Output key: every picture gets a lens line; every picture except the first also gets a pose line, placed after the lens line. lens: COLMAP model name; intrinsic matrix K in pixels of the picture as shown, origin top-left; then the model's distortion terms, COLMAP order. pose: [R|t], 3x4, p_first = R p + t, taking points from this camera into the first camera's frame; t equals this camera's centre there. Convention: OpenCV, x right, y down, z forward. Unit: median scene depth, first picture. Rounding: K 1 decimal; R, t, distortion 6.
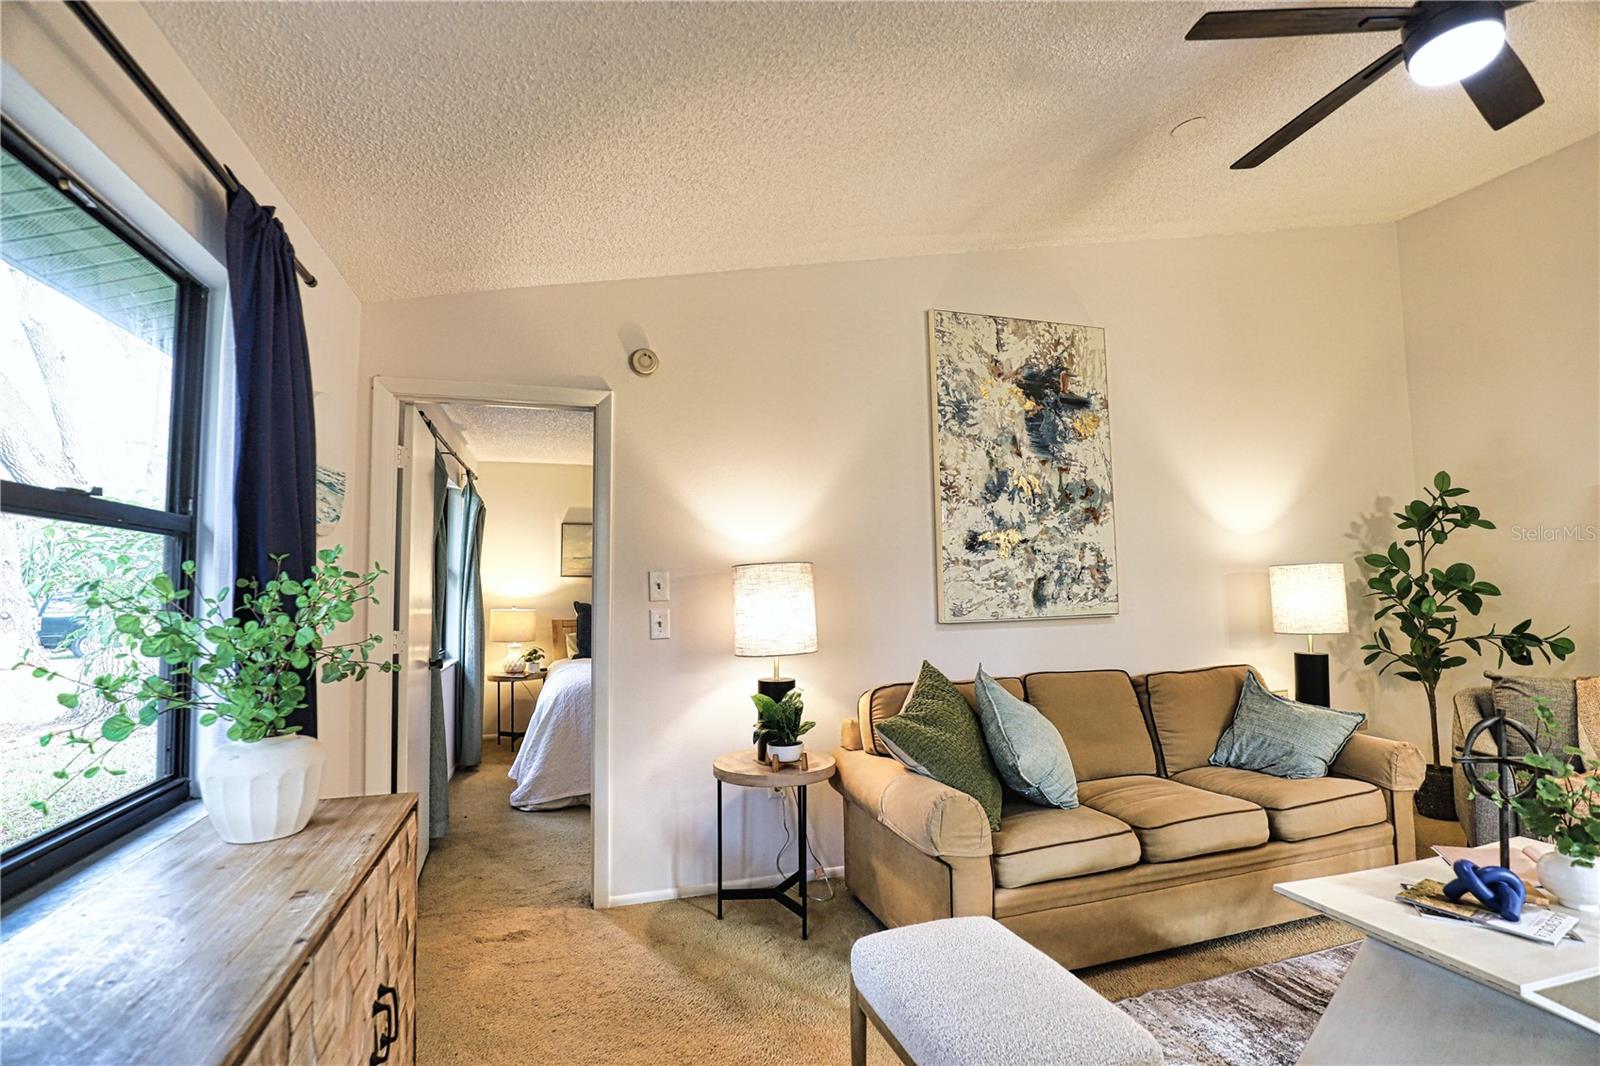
lens RADIAL K [[726.1, 0, 806.3], [0, 726.1, 538.2], [0, 0, 1]] dist [-0.038740, 0.008877]
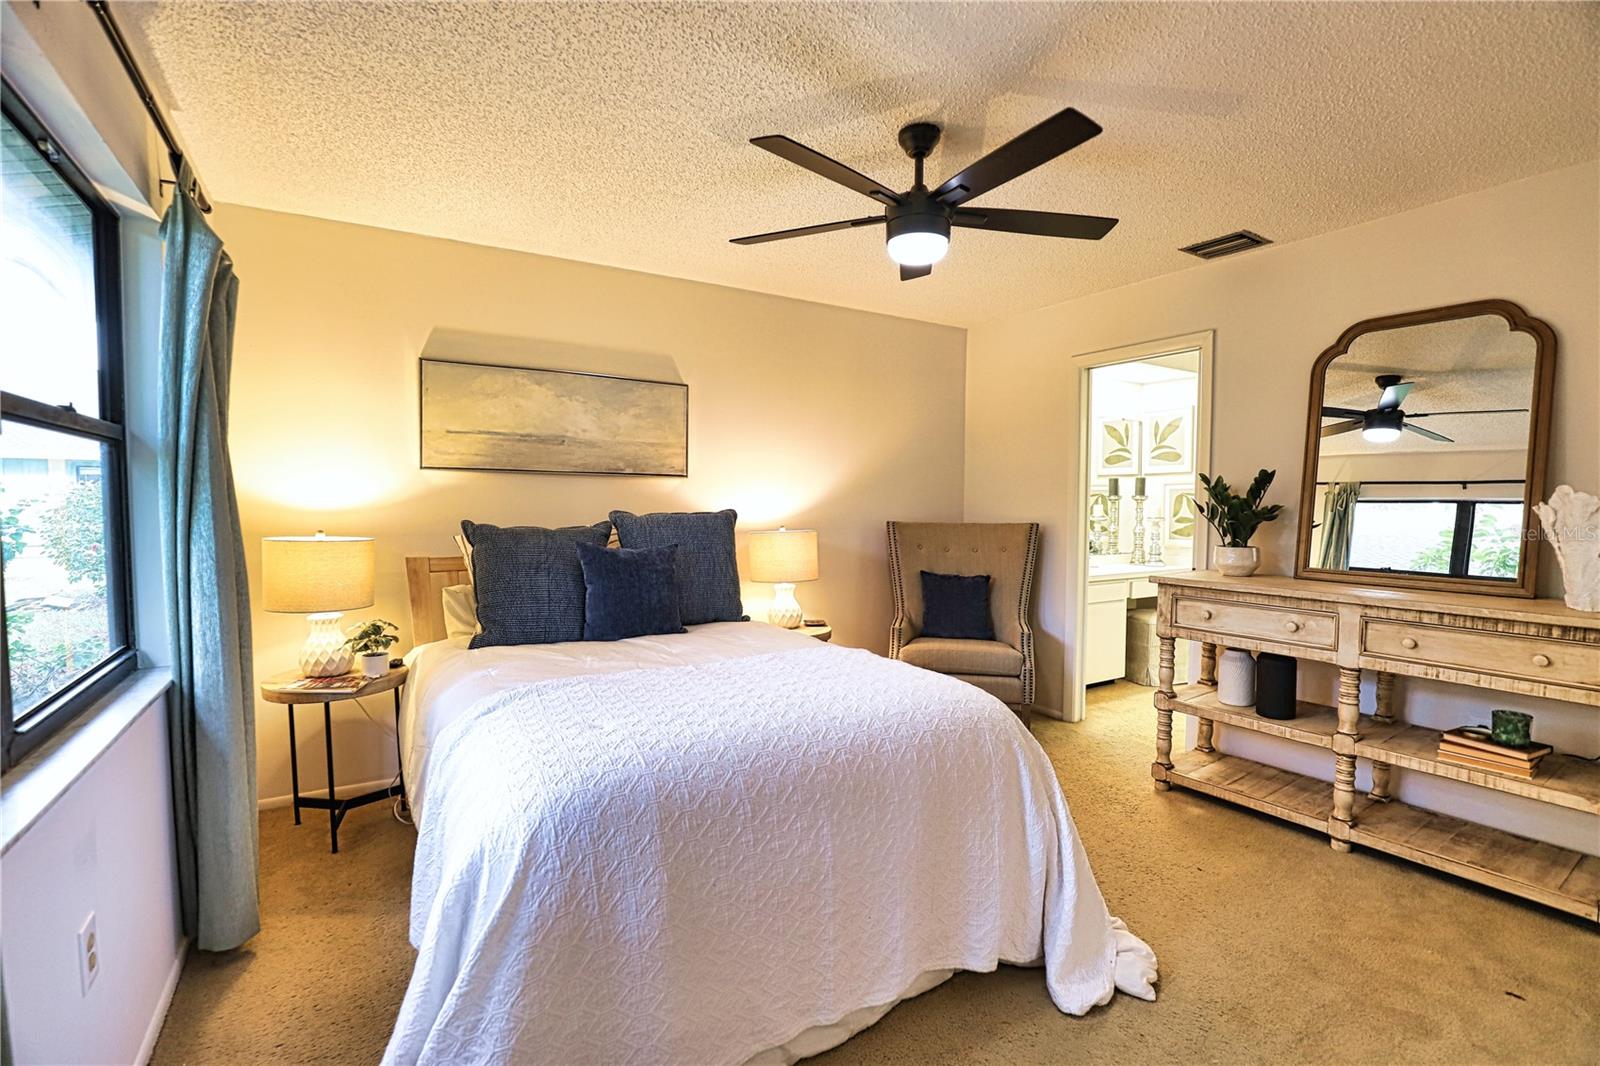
lens RADIAL K [[694.0, 0, 773.1], [0, 694.0, 533.7], [0, 0, 1]] dist [-0.035351, 0.006180]
pose [[0.970870, 0.000868, 0.239606, -0.240141], [-0.029020, 0.993058, 0.113992, 0.041106], [-0.237843, -0.117625, 0.964155, 0.537903]]
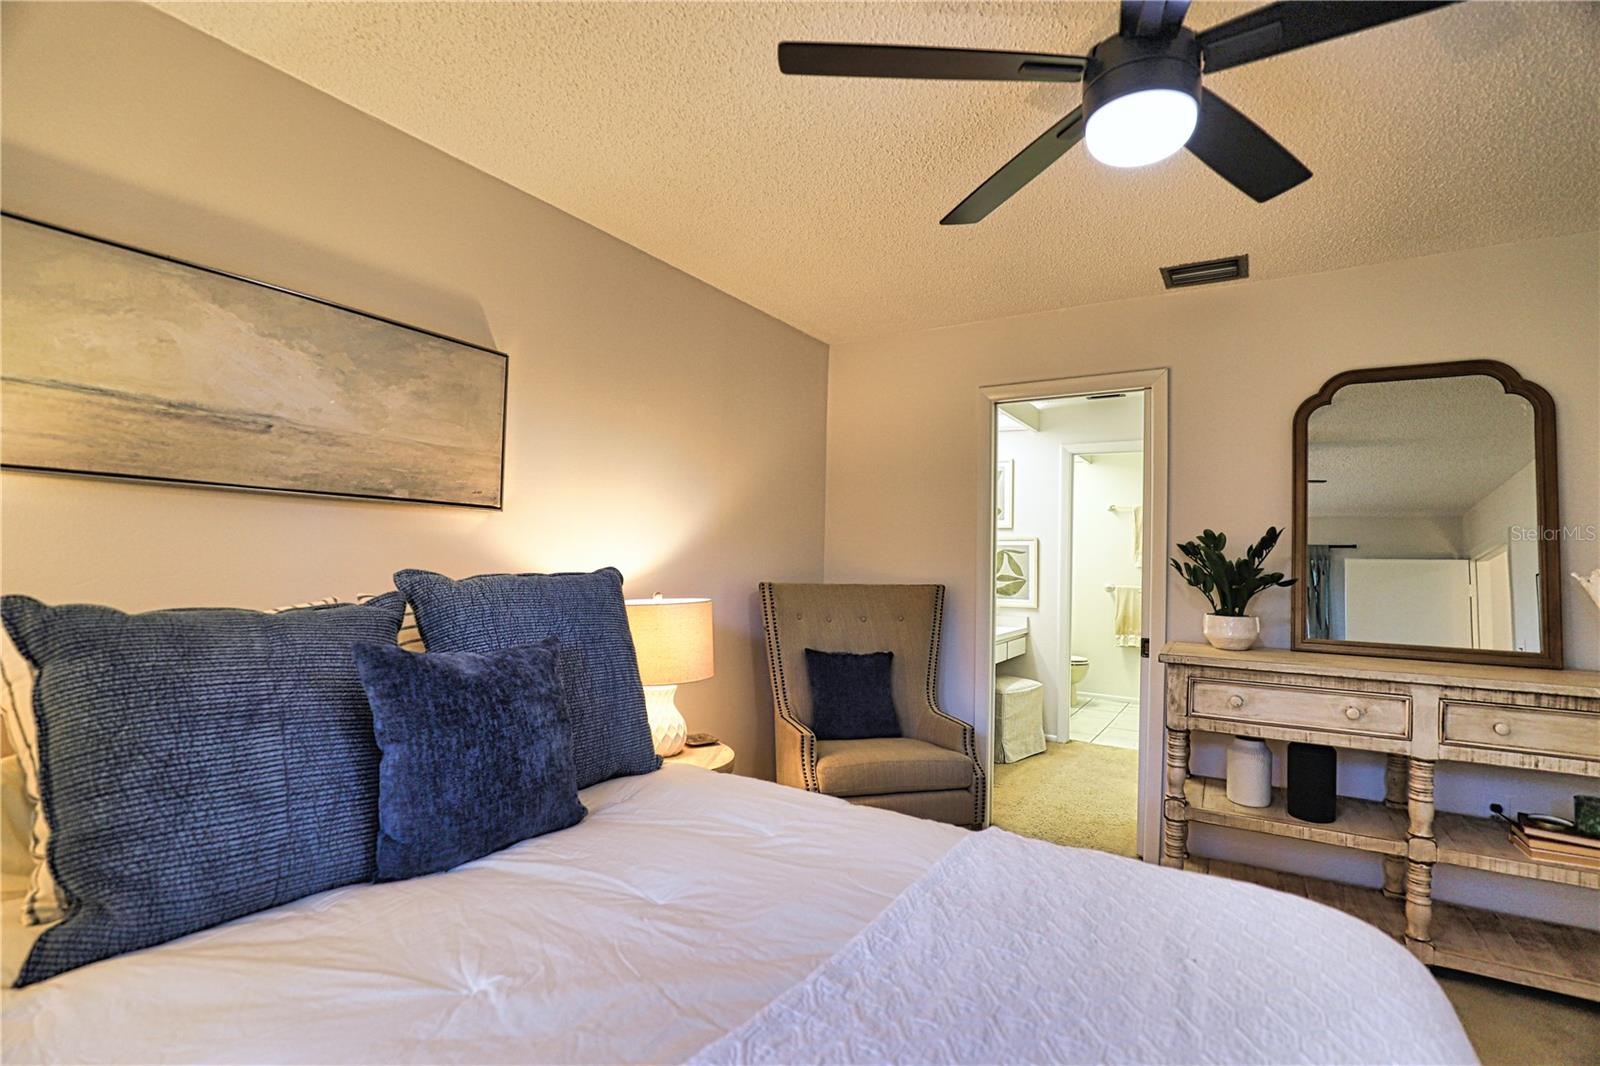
lens RADIAL K [[722.5, 0, 782.1], [0, 722.5, 537.2], [0, 0, 1]] dist [-0.039939, 0.009398]
pose [[0.759583, 0.039906, 0.649185, -0.297296], [-0.073046, 0.997035, 0.024179, 0.057807], [-0.646295, -0.065786, 0.760246, 0.776158]]
